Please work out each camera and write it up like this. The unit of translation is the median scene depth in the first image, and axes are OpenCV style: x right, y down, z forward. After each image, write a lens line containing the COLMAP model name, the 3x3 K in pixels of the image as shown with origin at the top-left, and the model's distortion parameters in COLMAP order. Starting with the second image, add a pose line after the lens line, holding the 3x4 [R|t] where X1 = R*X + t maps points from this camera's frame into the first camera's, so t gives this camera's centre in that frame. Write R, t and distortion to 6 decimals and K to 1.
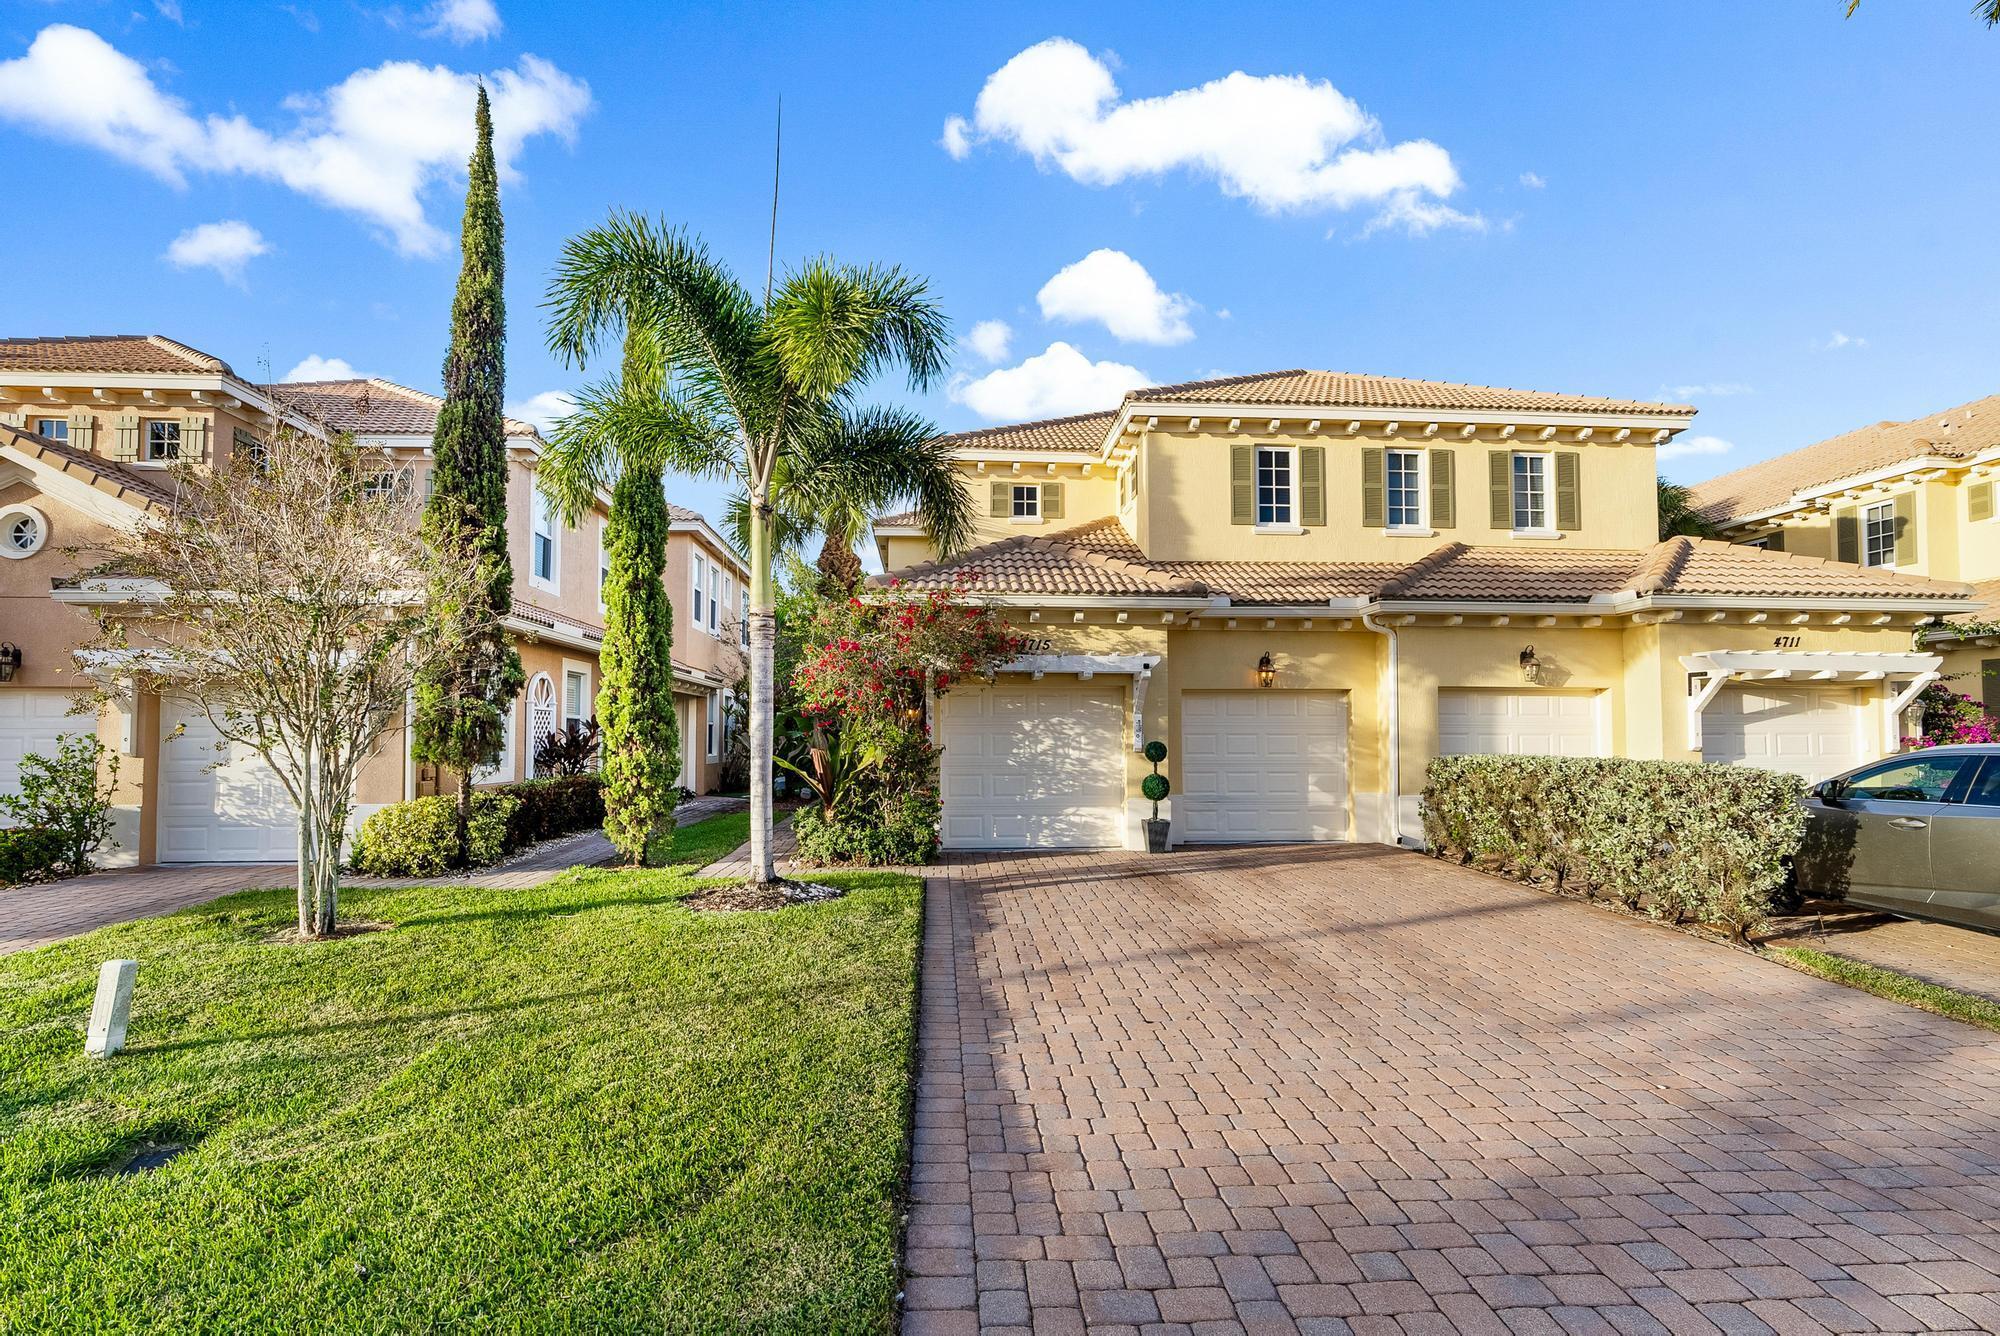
lens RADIAL K [[915.1, 0, 1020.2], [0, 915.1, 700.4], [0, 0, 1]] dist [-0.004688, 0.000839]
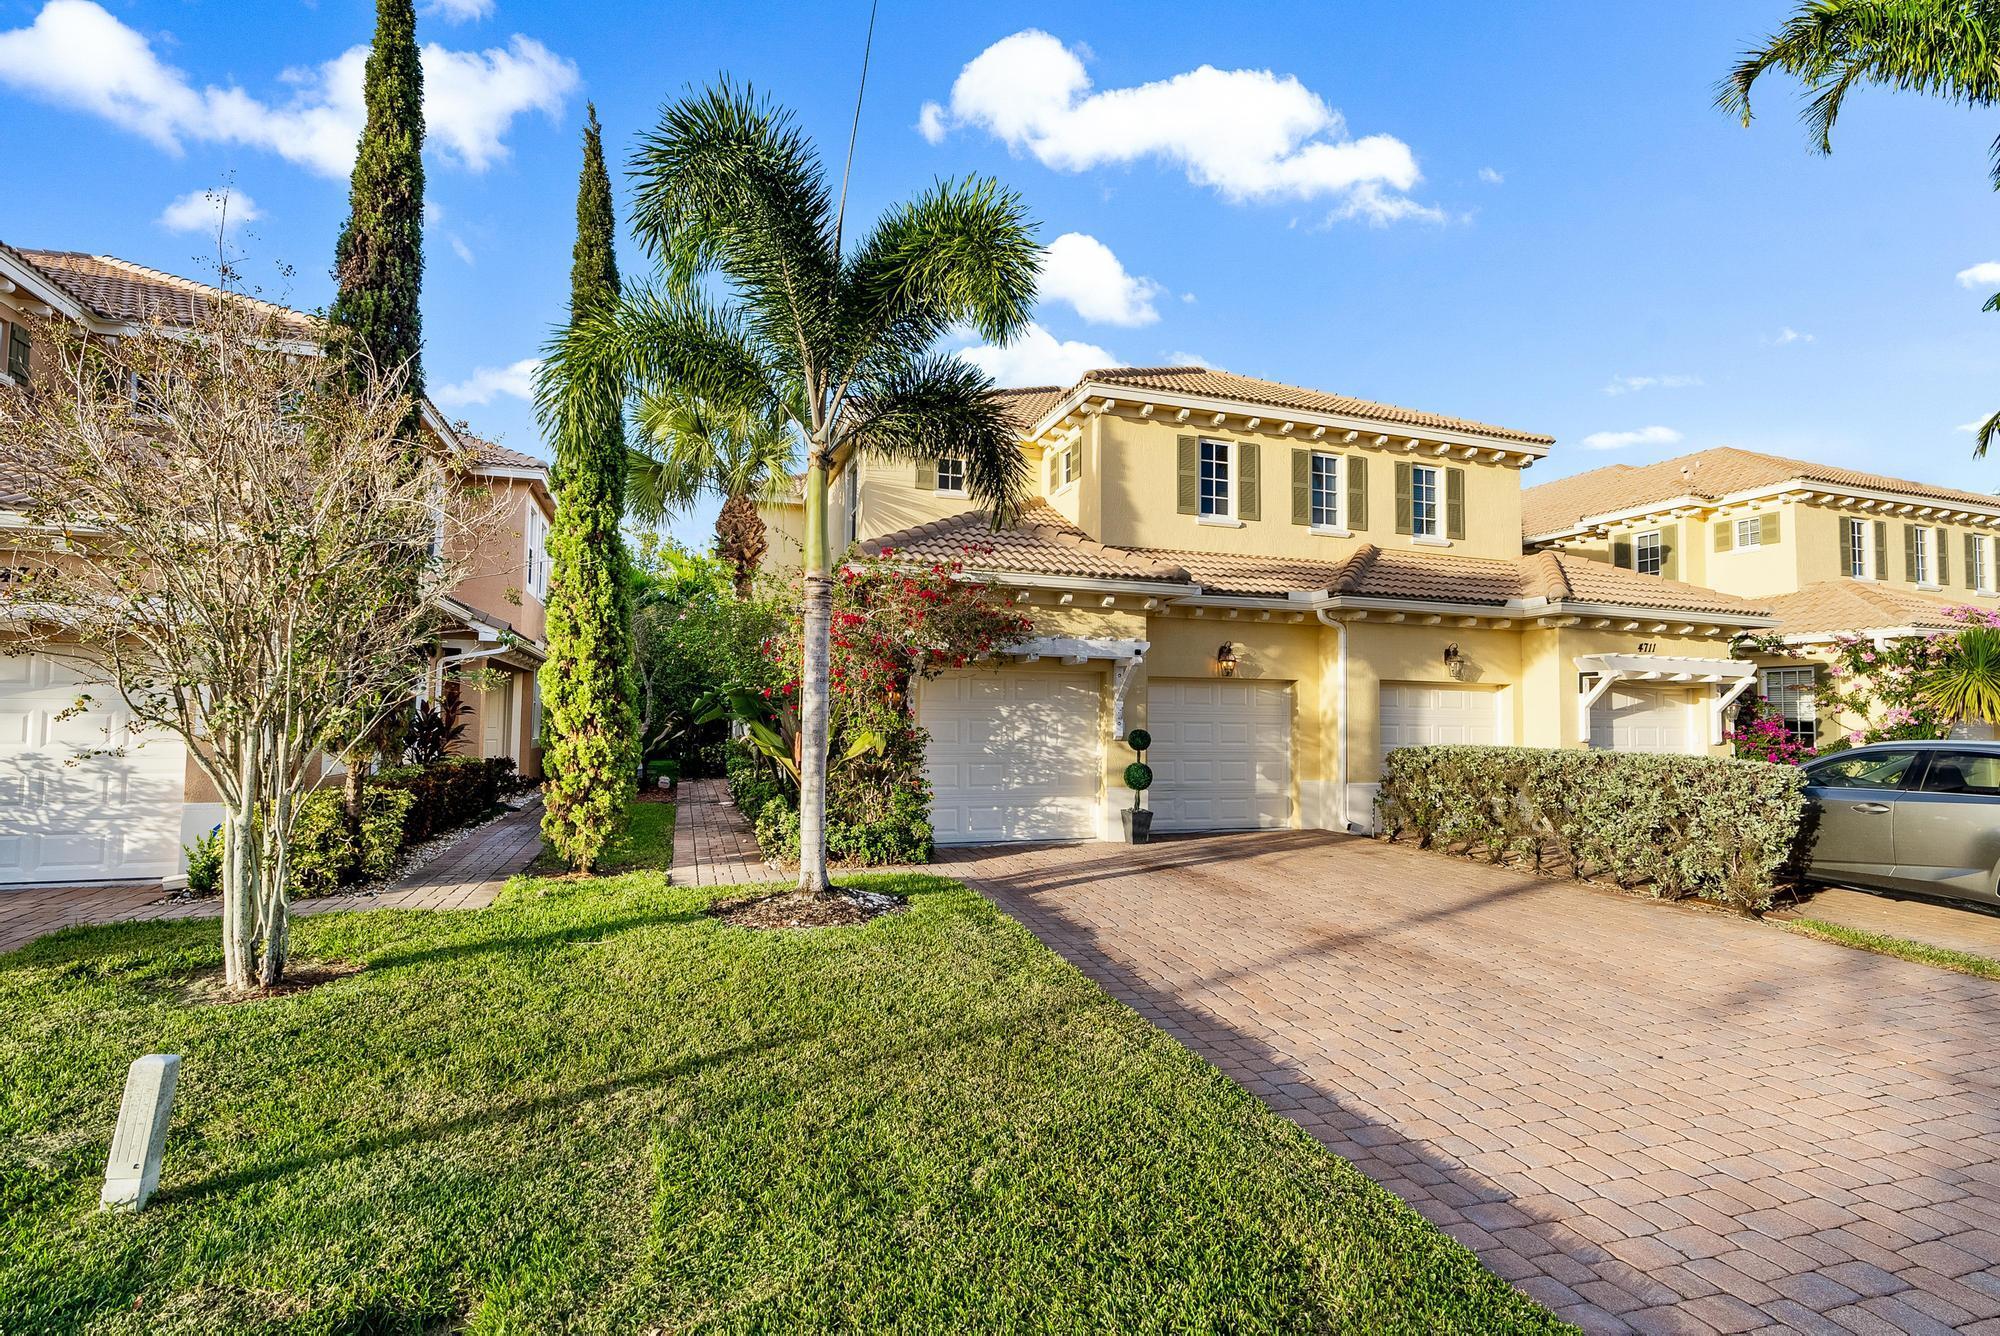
lens RADIAL K [[915.1, 0, 1000.8], [0, 915.1, 679.5], [0, 0, 1]] dist [-0.004688, 0.000839]
pose [[0.968872, 0.022539, 0.246535, -0.261360], [-0.021176, 0.999742, -0.008176, 0.002709], [-0.246656, 0.002701, 0.969099, 0.098311]]
